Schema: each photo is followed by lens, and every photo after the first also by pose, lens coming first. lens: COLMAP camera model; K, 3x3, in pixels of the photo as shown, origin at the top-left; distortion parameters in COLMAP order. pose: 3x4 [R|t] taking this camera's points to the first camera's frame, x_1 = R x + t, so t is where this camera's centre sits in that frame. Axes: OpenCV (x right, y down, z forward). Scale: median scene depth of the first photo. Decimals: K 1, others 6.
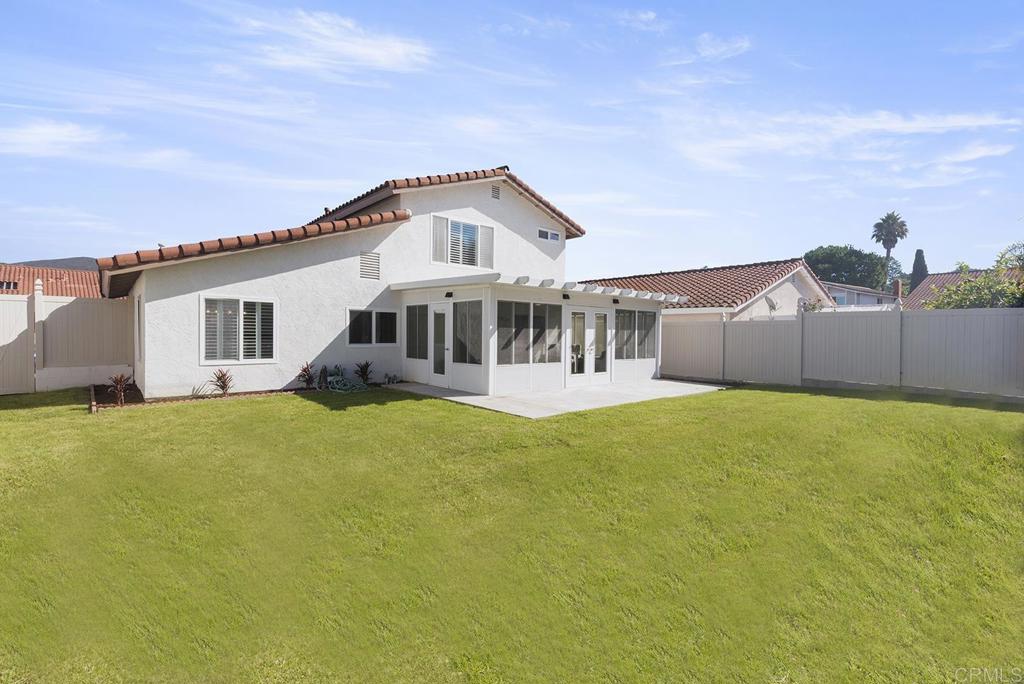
lens RADIAL K [[456.4, 0, 513.6], [0, 456.4, 336.0], [0, 0, 1]] dist [-0.001426, 0.000360]
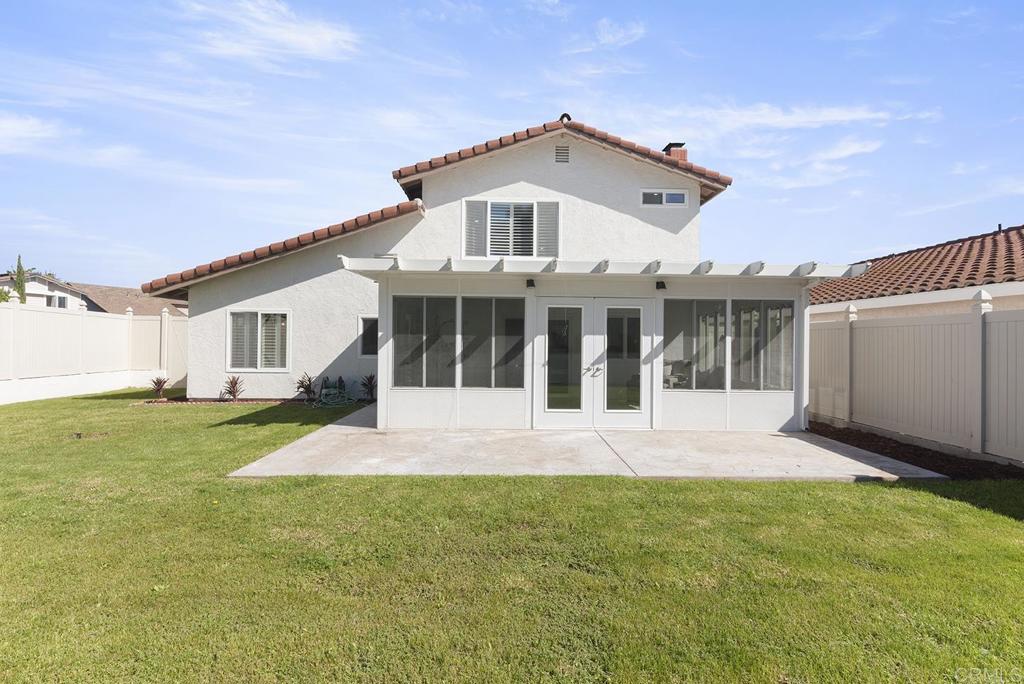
lens RADIAL K [[456.4, 0, 513.6], [0, 456.4, 336.0], [0, 0, 1]] dist [-0.001426, 0.000360]
pose [[0.768353, -0.012745, -0.639899, 0.466713], [-0.003086, 0.999716, -0.023616, 0.000483], [0.640018, 0.020120, 0.768096, 0.475992]]
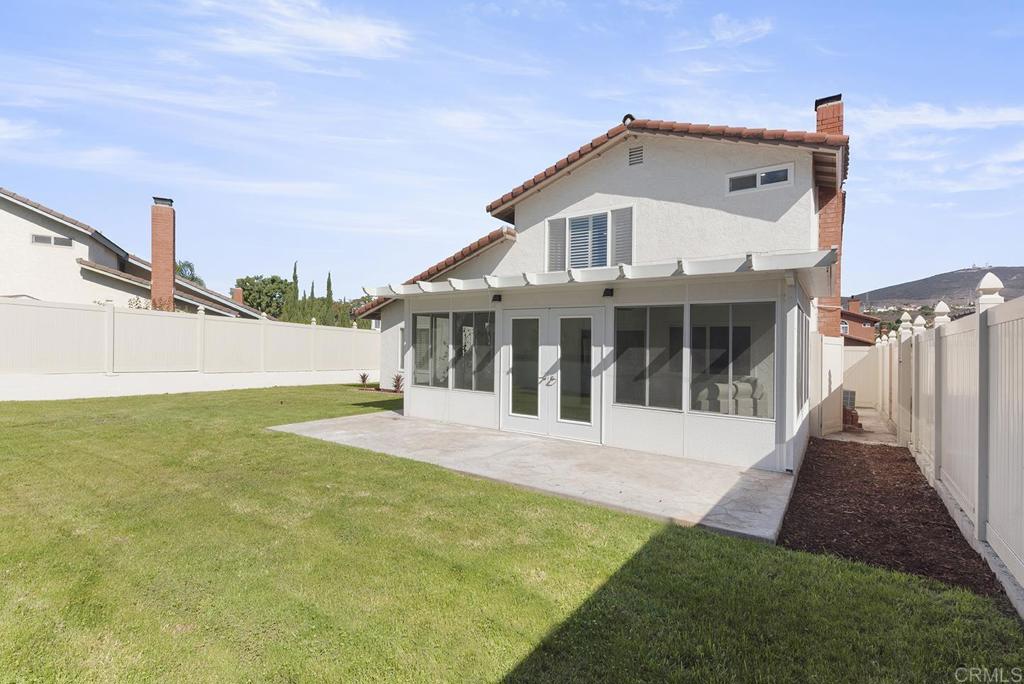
lens RADIAL K [[464.2, 0, 512.0], [0, 464.2, 342.0], [0, 0, 1]] dist [0.000820, -0.000322]
pose [[0.254612, -0.020725, -0.966821, 0.755749], [-0.020720, 0.999424, -0.026881, -0.001451], [0.966821, 0.026876, 0.254036, 0.793105]]
